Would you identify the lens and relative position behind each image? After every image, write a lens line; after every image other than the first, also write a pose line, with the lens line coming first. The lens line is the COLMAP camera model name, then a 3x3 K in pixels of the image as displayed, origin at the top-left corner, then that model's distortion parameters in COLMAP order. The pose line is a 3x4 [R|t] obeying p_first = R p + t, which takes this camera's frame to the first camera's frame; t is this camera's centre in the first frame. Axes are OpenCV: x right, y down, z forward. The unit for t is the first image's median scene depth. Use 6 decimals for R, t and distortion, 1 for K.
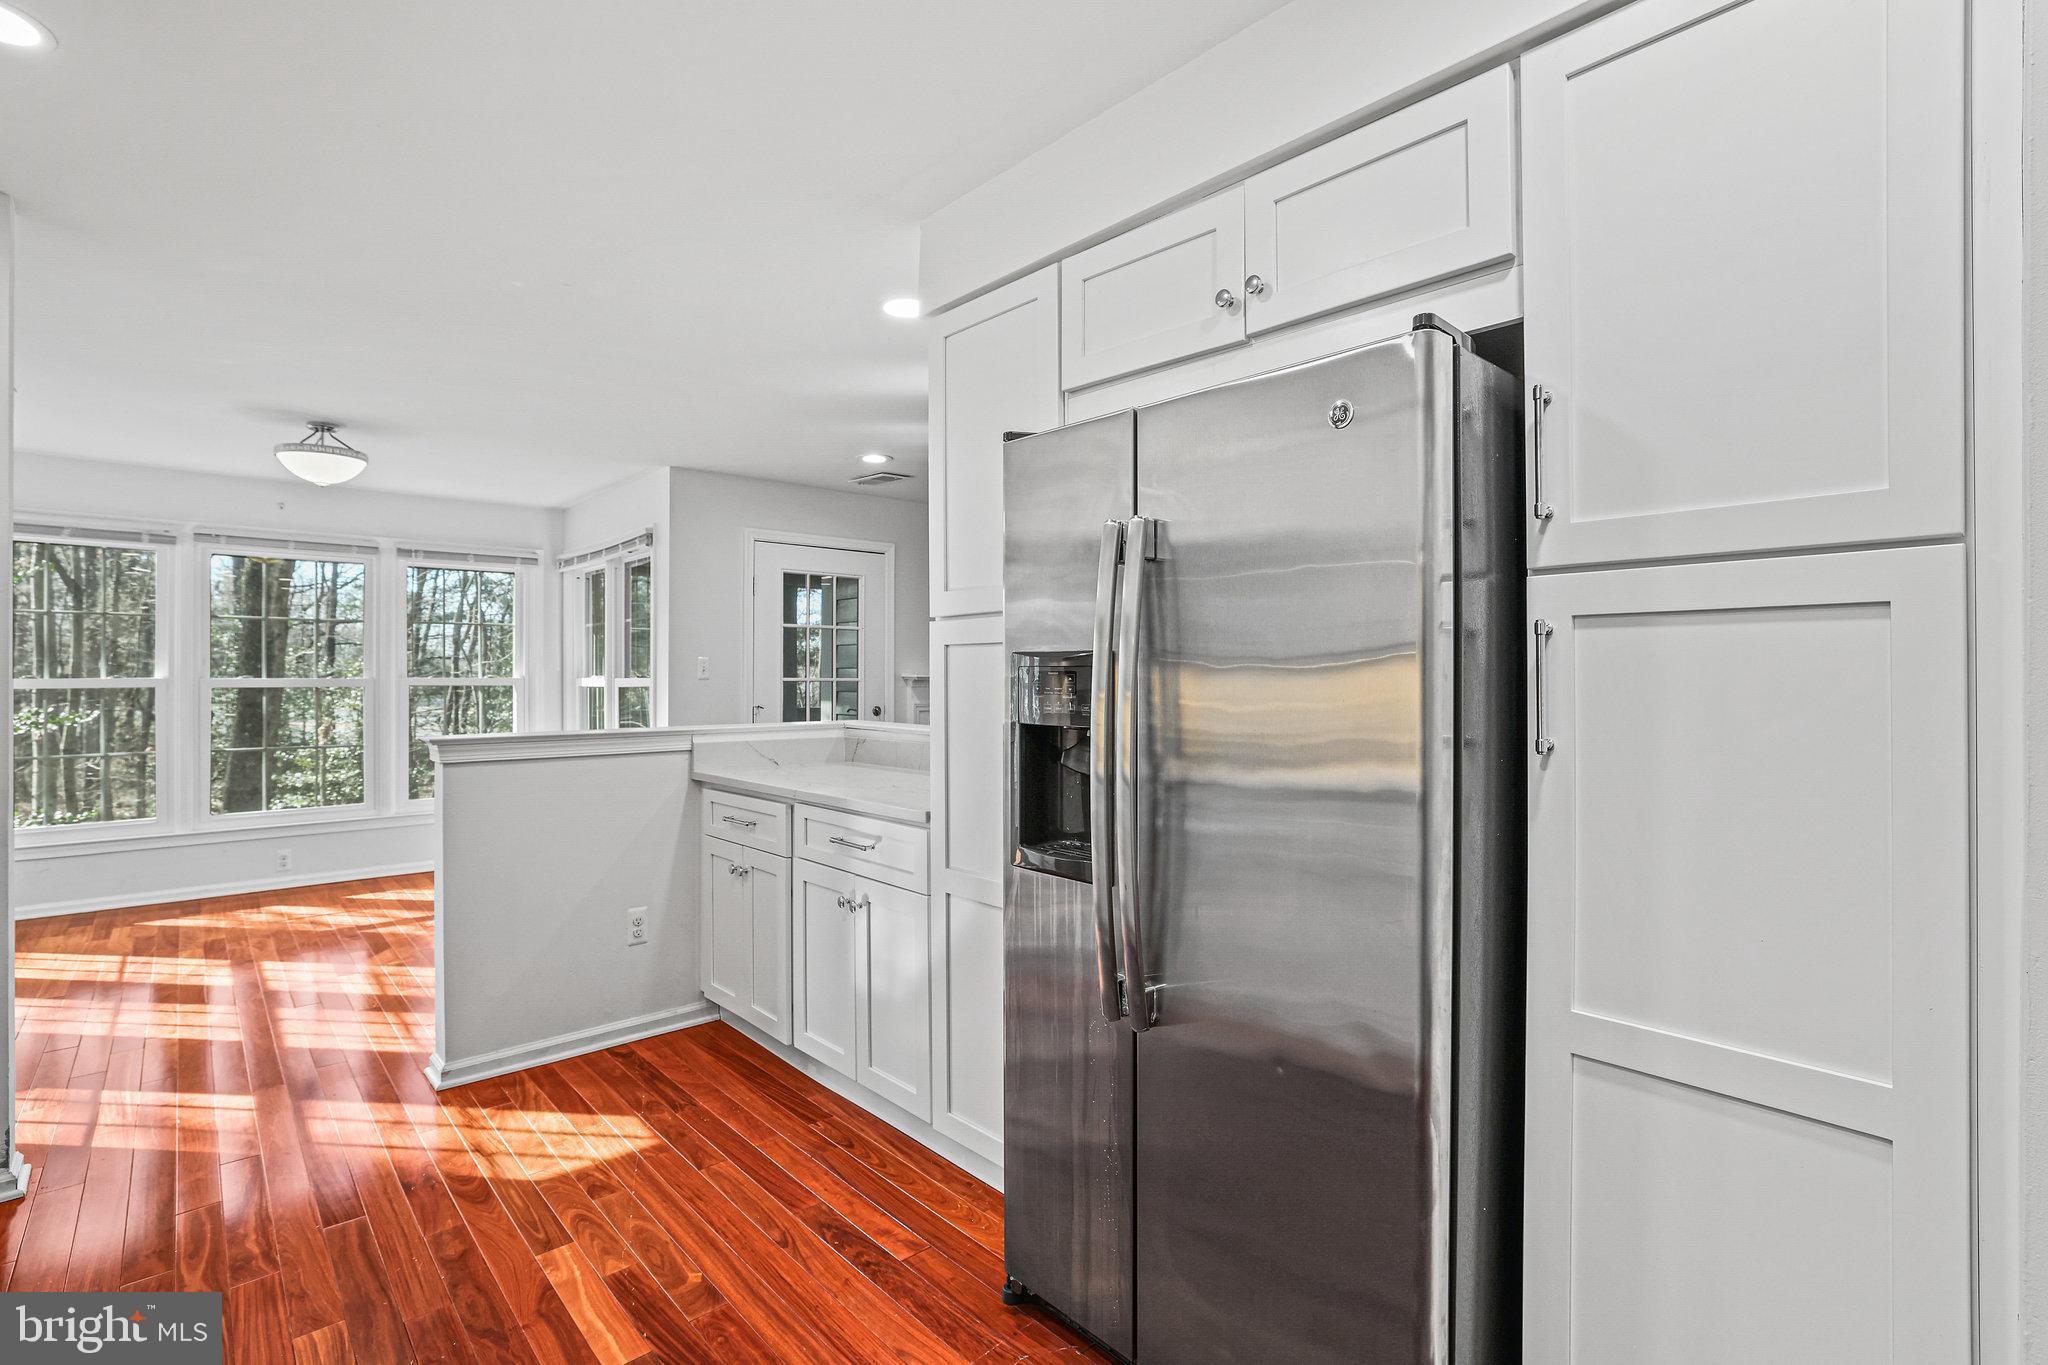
lens RADIAL K [[947.8, 0, 1028.8], [0, 947.8, 676.6], [0, 0, 1]] dist [-0.046869, 0.019503]
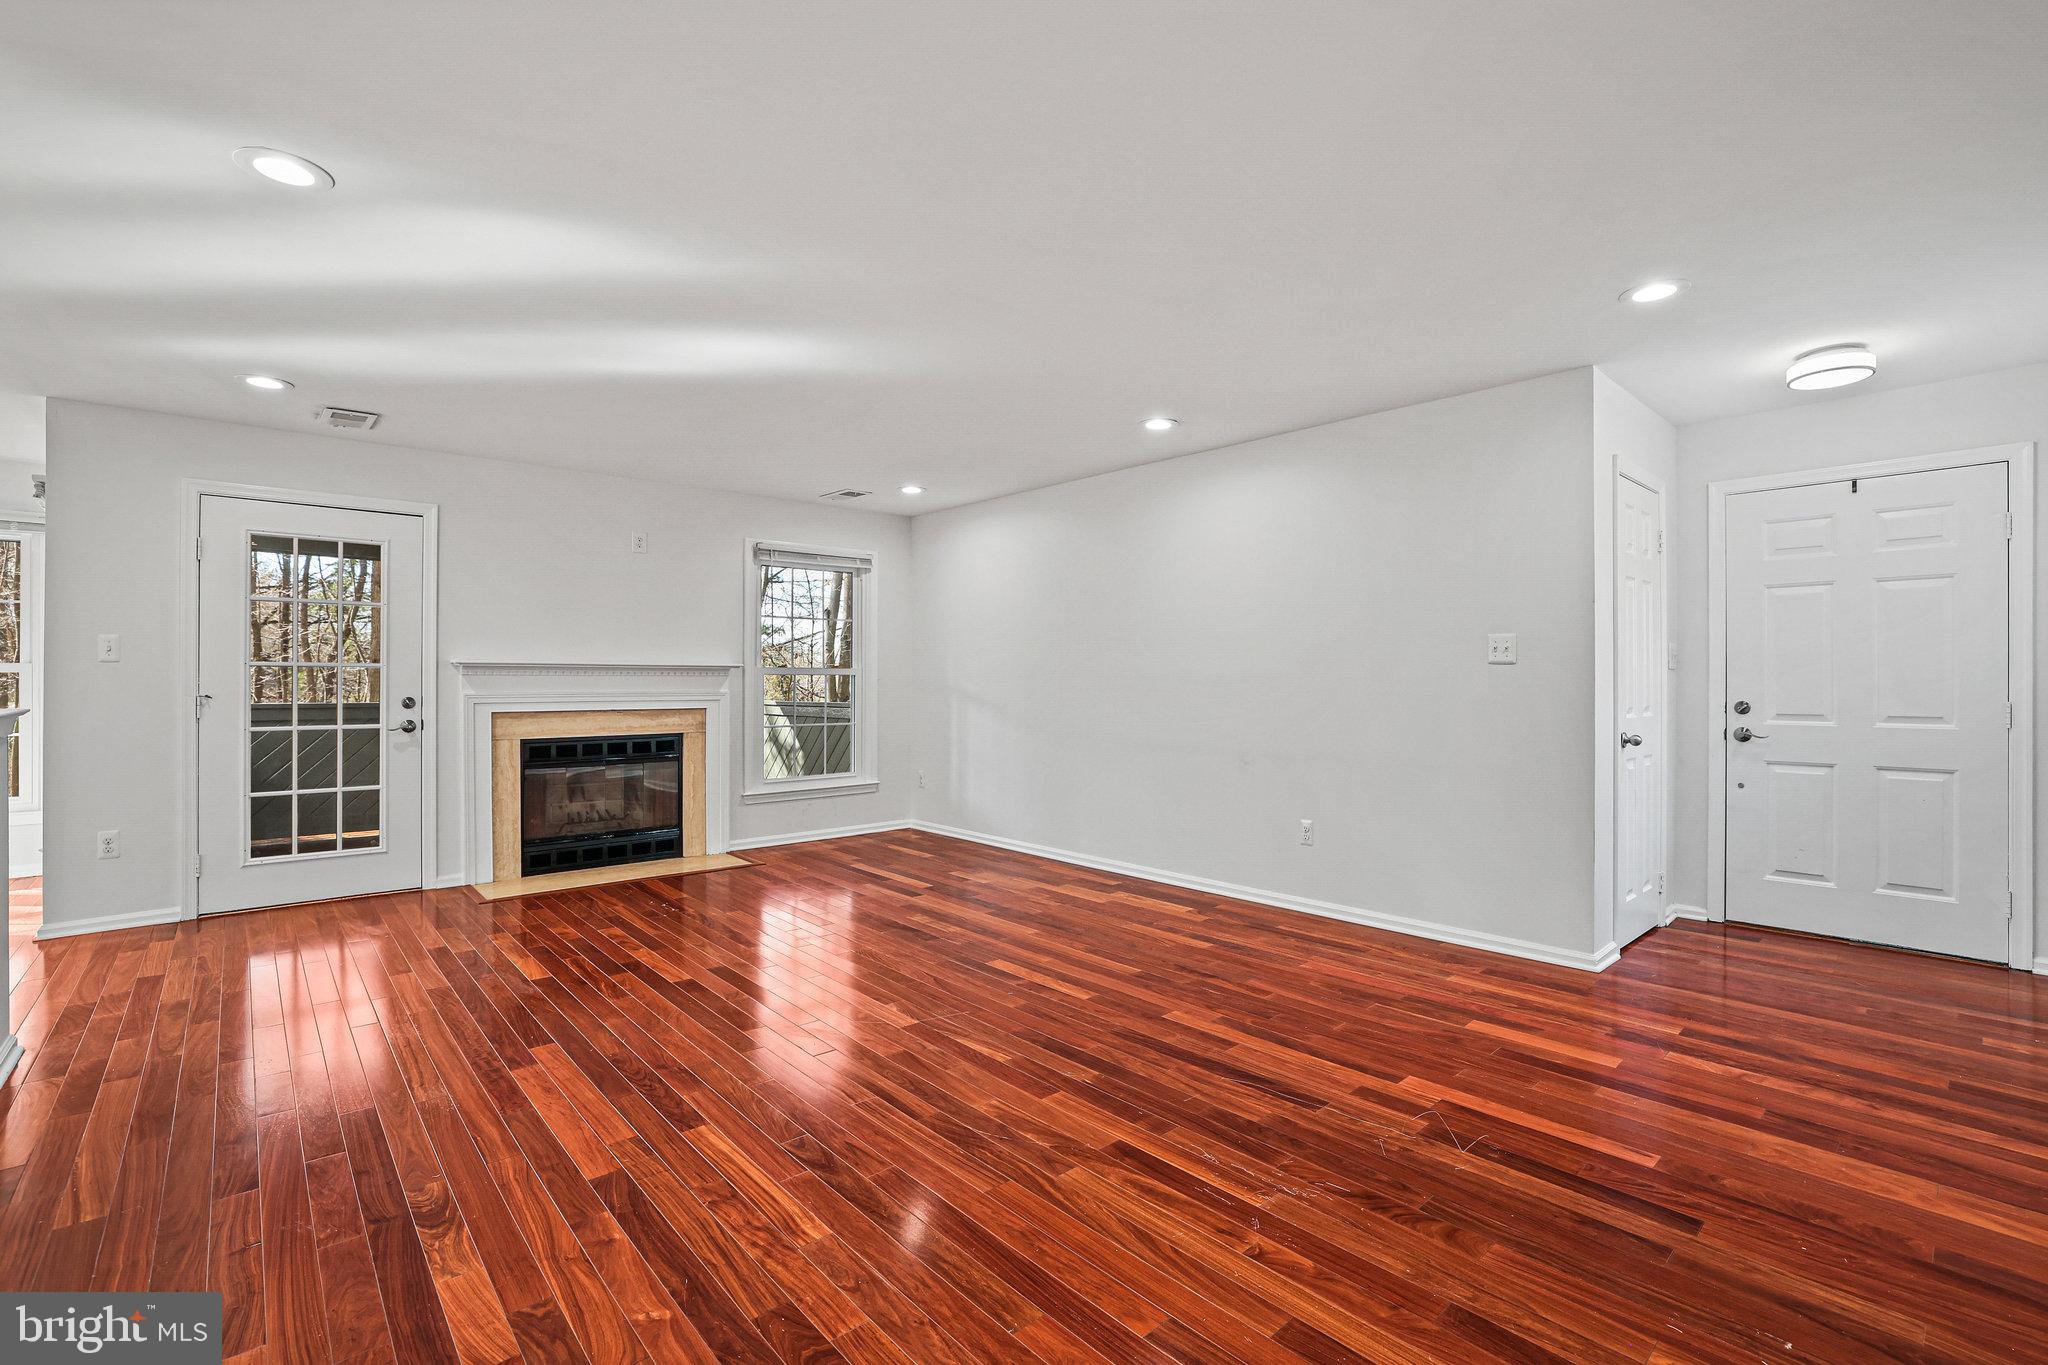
lens RADIAL K [[926.9, 0, 1031.1], [0, 926.9, 678.2], [0, 0, 1]] dist [-0.033166, 0.000282]
pose [[0.999878, 0.003681, -0.015175, 0.748718], [-0.003656, 0.999992, 0.001677, 0.021059], [0.015181, -0.001621, 0.999883, 0.370511]]
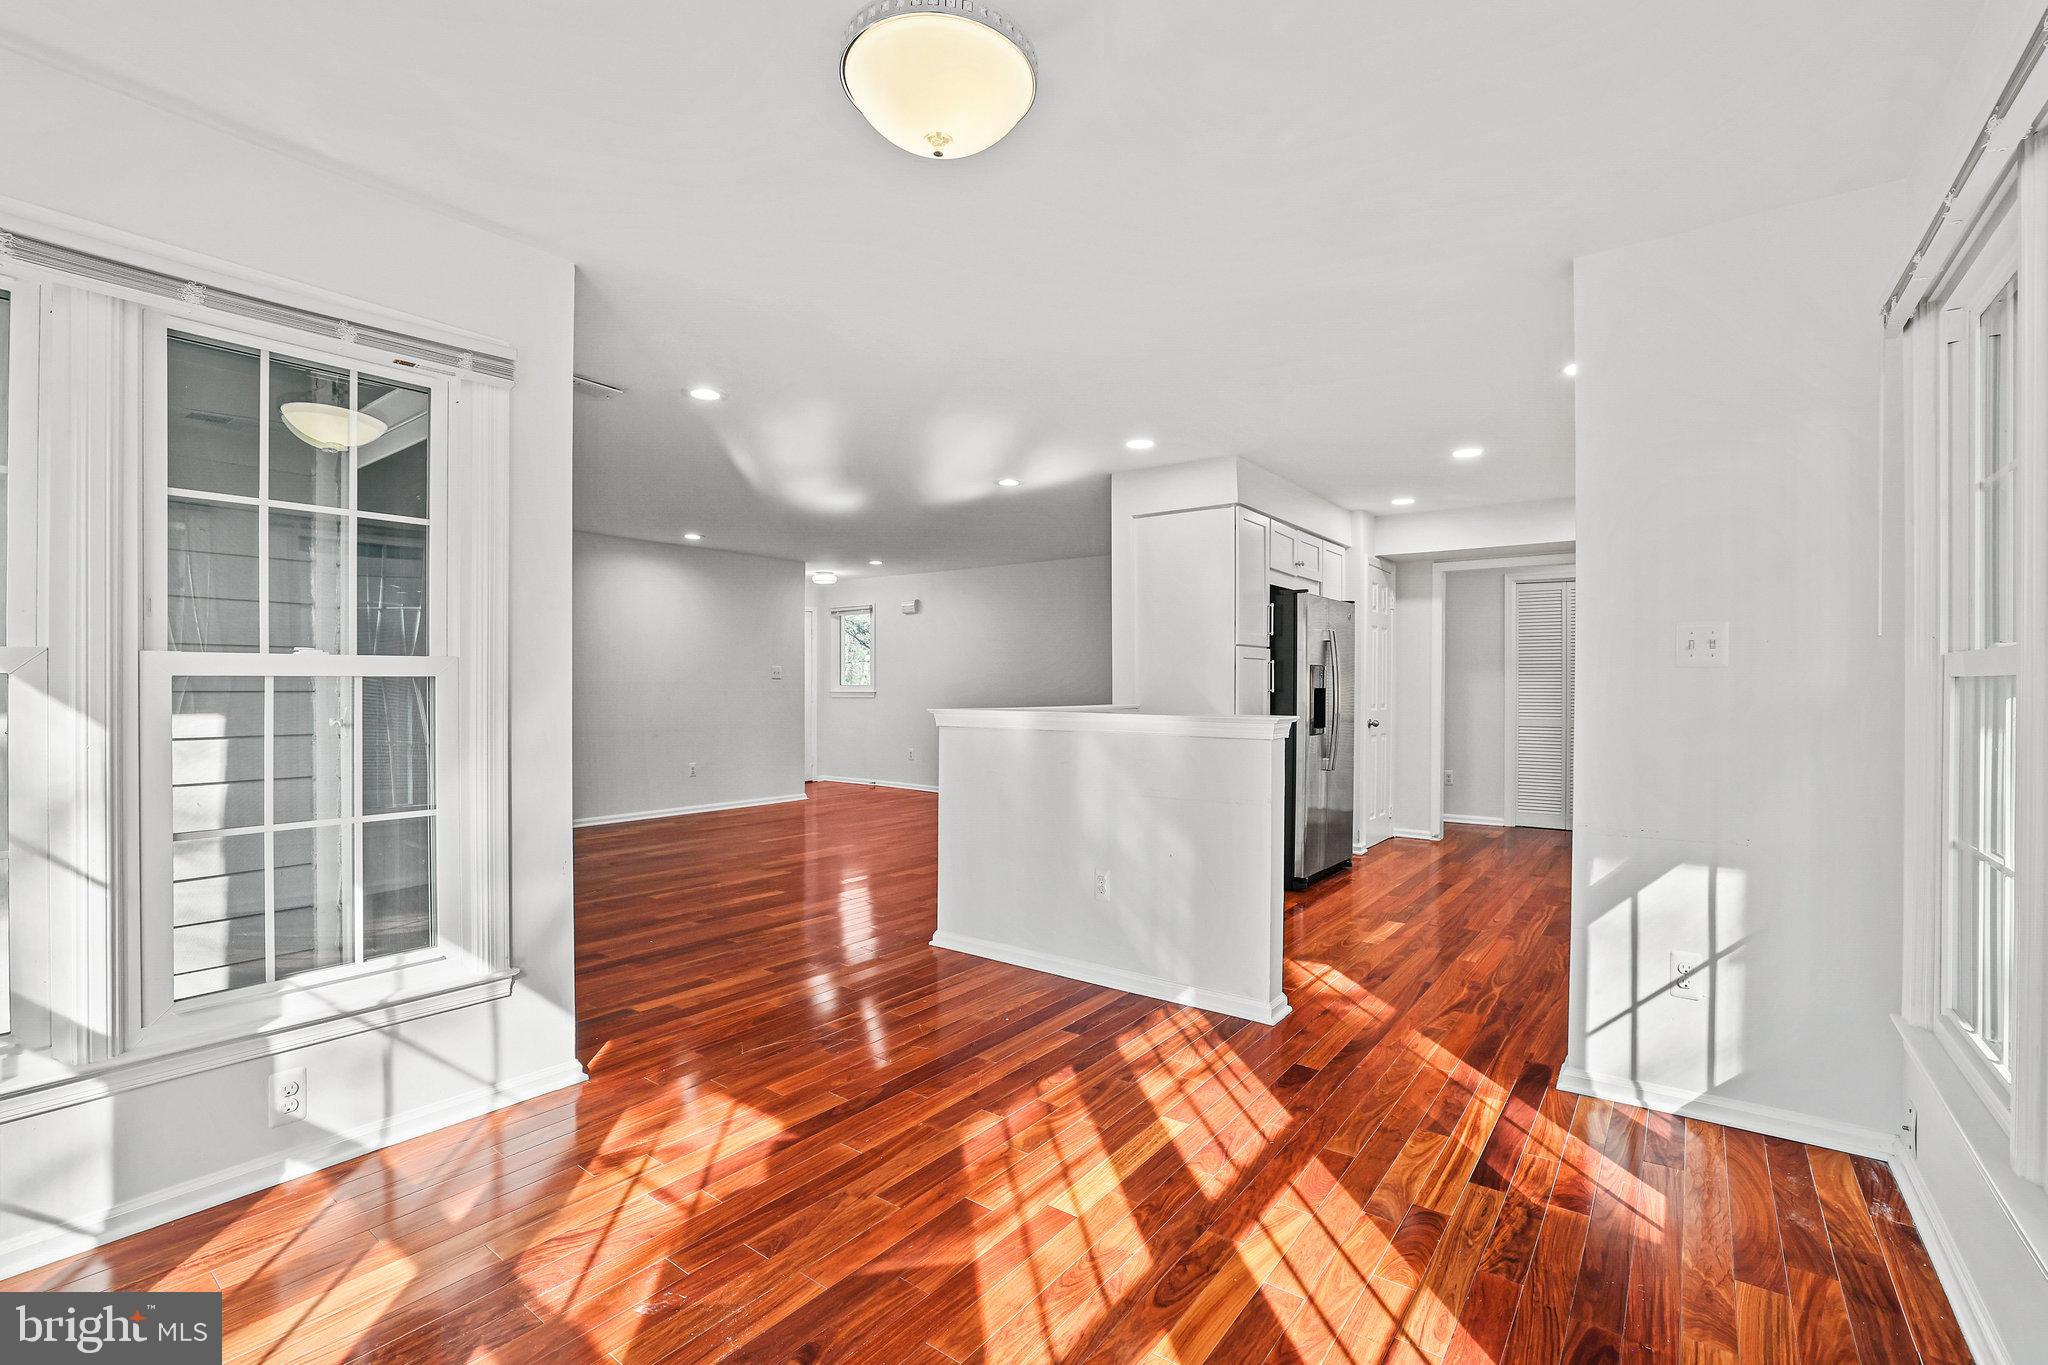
lens RADIAL K [[858.9, 0, 1061.8], [0, 858.9, 685.8], [0, 0, 1]] dist [-0.031664, 0.000066]
pose [[-0.194720, -0.002643, 0.980855, -1.391449], [-0.006425, 0.999978, 0.001419, 0.023903], [-0.980838, -0.006025, -0.194733, 1.267786]]
